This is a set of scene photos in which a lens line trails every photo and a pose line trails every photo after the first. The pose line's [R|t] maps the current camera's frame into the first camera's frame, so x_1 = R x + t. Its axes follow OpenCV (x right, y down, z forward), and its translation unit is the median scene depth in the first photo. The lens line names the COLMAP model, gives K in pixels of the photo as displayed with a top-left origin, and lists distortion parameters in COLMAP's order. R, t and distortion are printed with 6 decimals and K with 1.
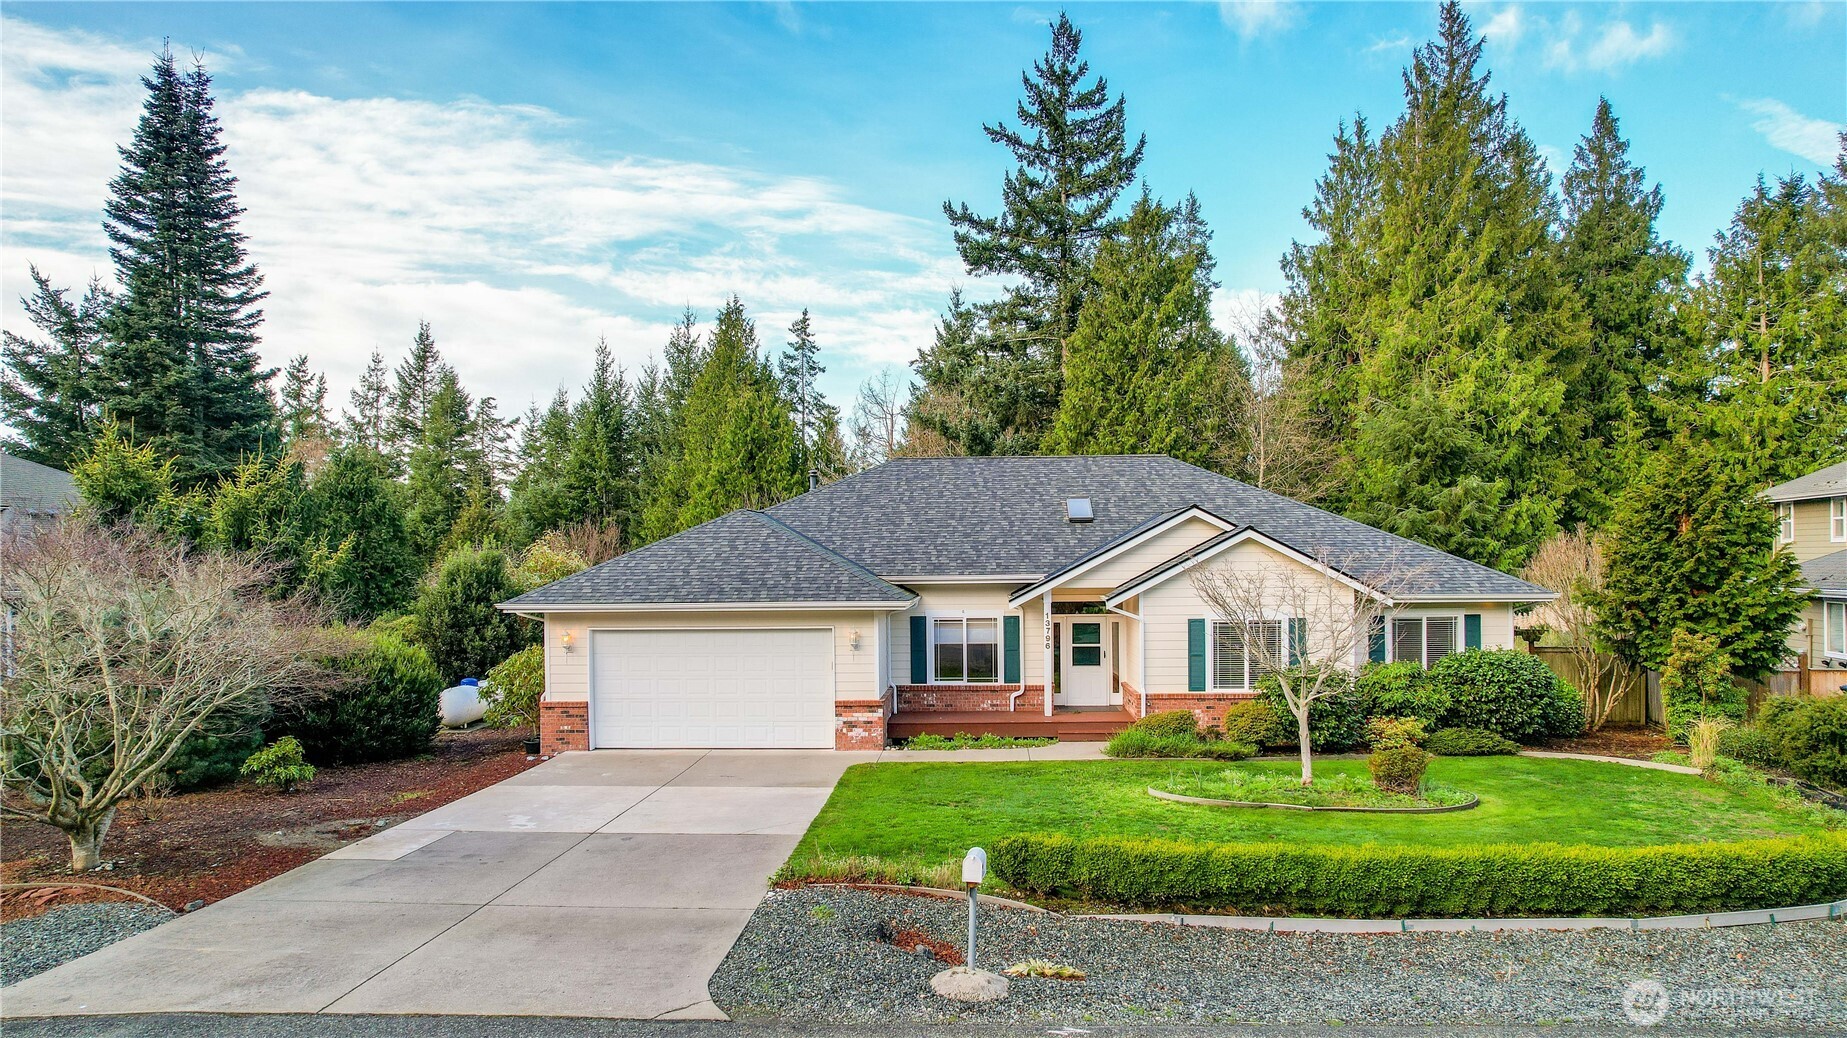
lens RADIAL K [[1266.9, 0, 957.6], [0, 1266.9, 547.3], [0, 0, 1]] dist [-0.068754, 0.066269]
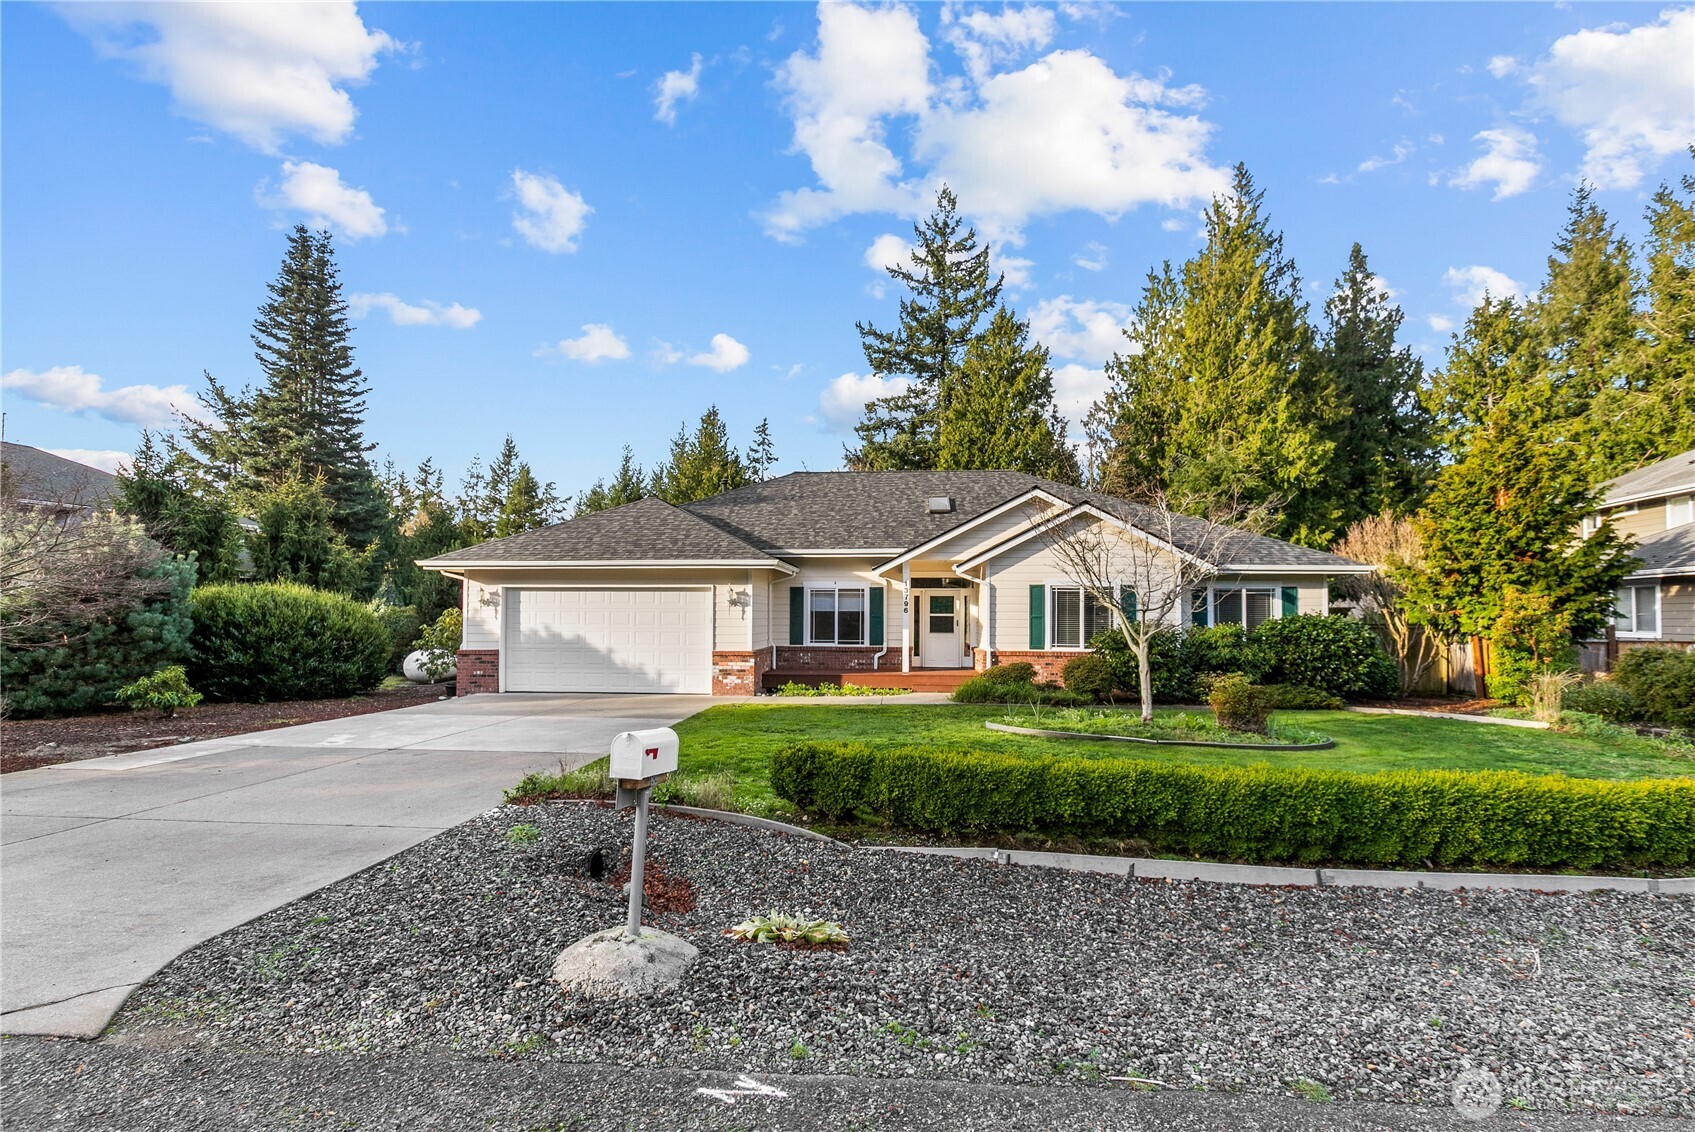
lens RADIAL K [[812.5, 0, 851.8], [0, 812.5, 587.0], [0, 0, 1]] dist [0.007326, 0.000498]
pose [[0.999039, 0.011254, -0.042364, 0.031640], [-0.012378, 0.999576, -0.026370, 0.045575], [0.042049, 0.026869, 0.998754, 0.155008]]
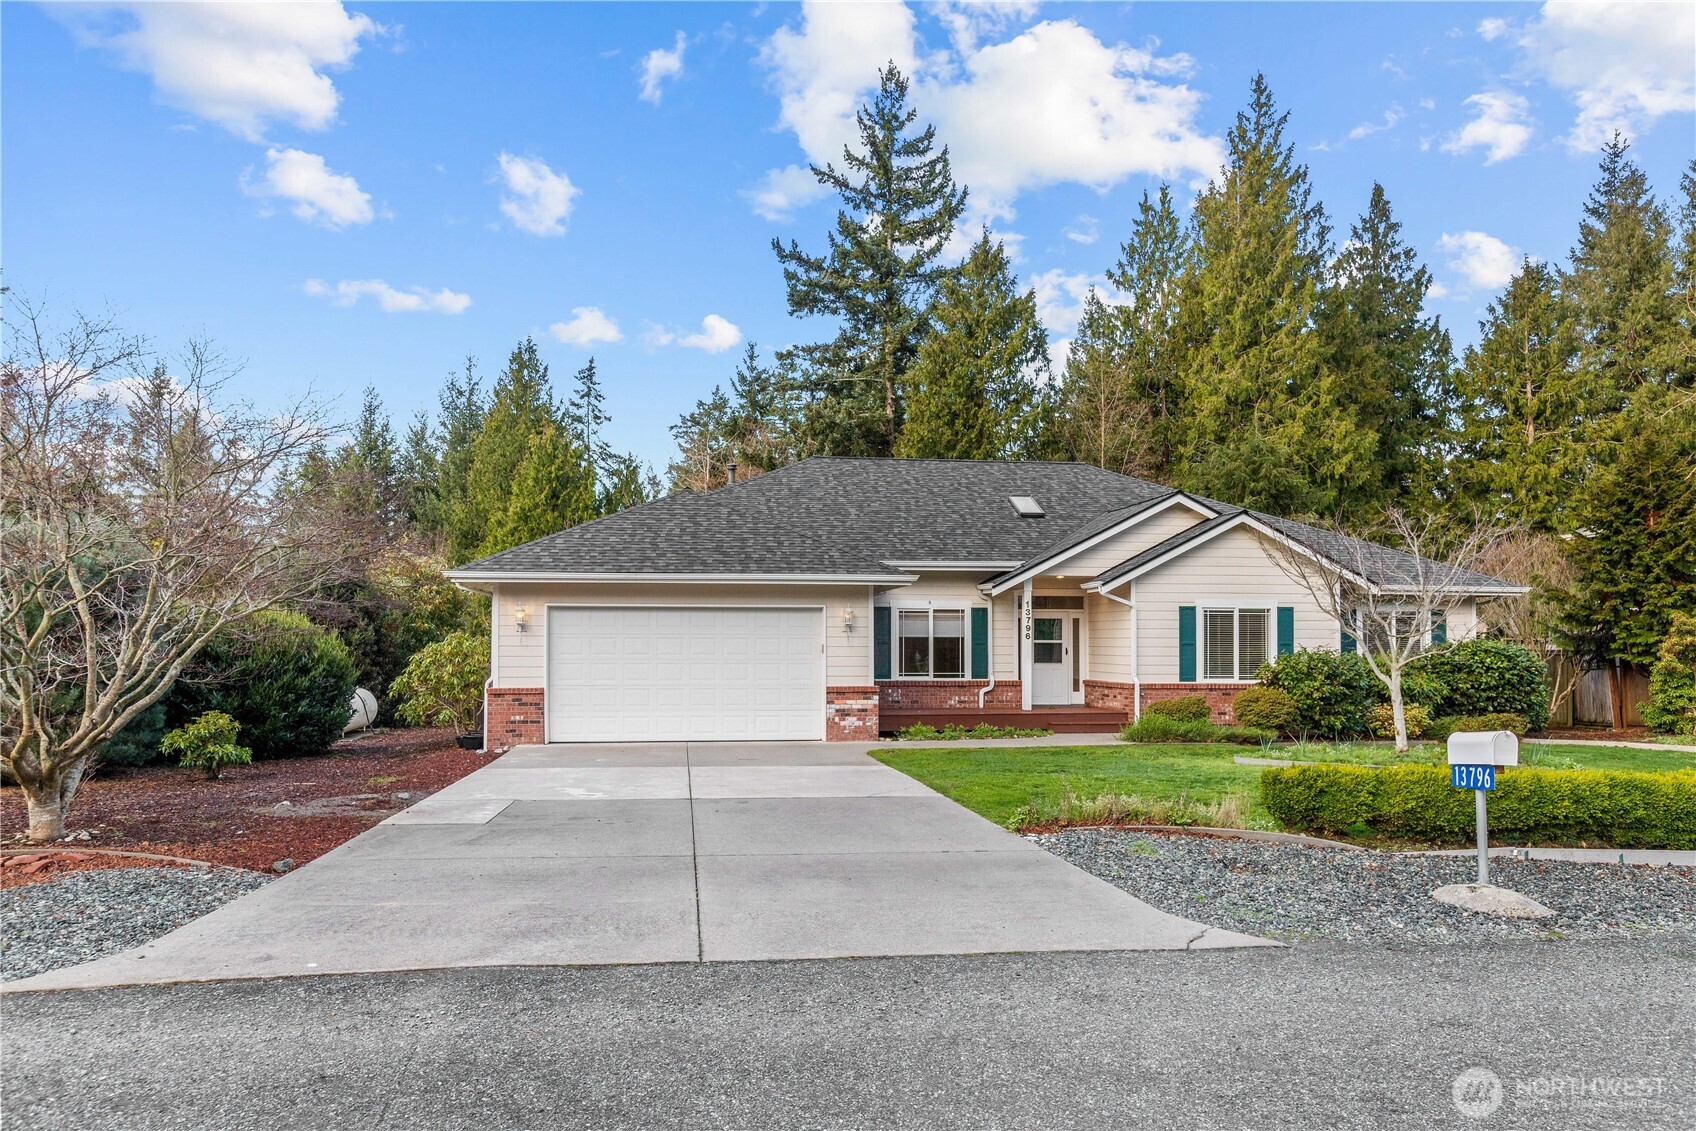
lens RADIAL K [[1182.8, 0, 848.2], [0, 1182.8, 620.1], [0, 0, 1]] dist [0.000084, 0.003394]
pose [[0.986218, 0.013715, 0.164884, -0.123825], [-0.011948, 0.999860, -0.011704, 0.046177], [-0.165021, 0.009572, 0.986244, 0.085654]]
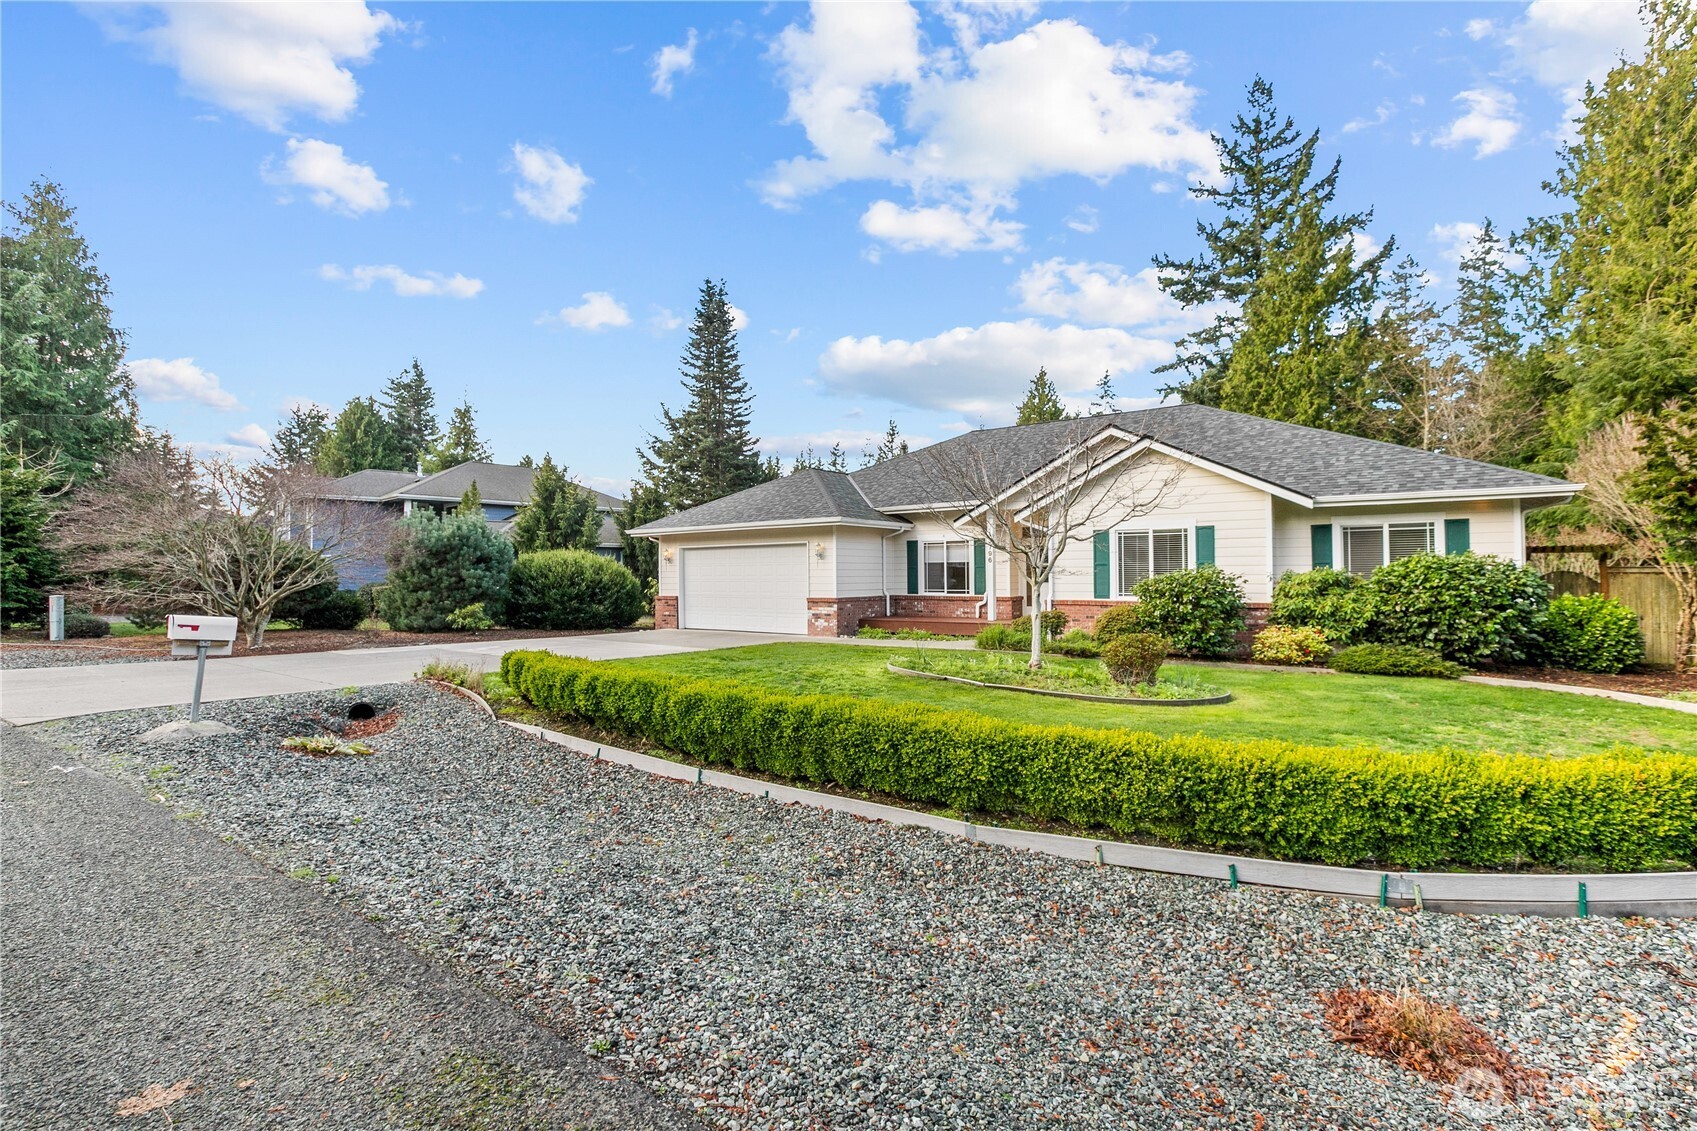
lens RADIAL K [[793.4, 0, 818.8], [0, 793.4, 557.3], [0, 0, 1]] dist [0.001680, 0.000271]
pose [[0.815039, -0.009033, -0.579336, 0.217225], [0.002694, 0.999927, -0.011802, 0.049496], [0.579401, 0.008058, 0.815003, 0.184931]]
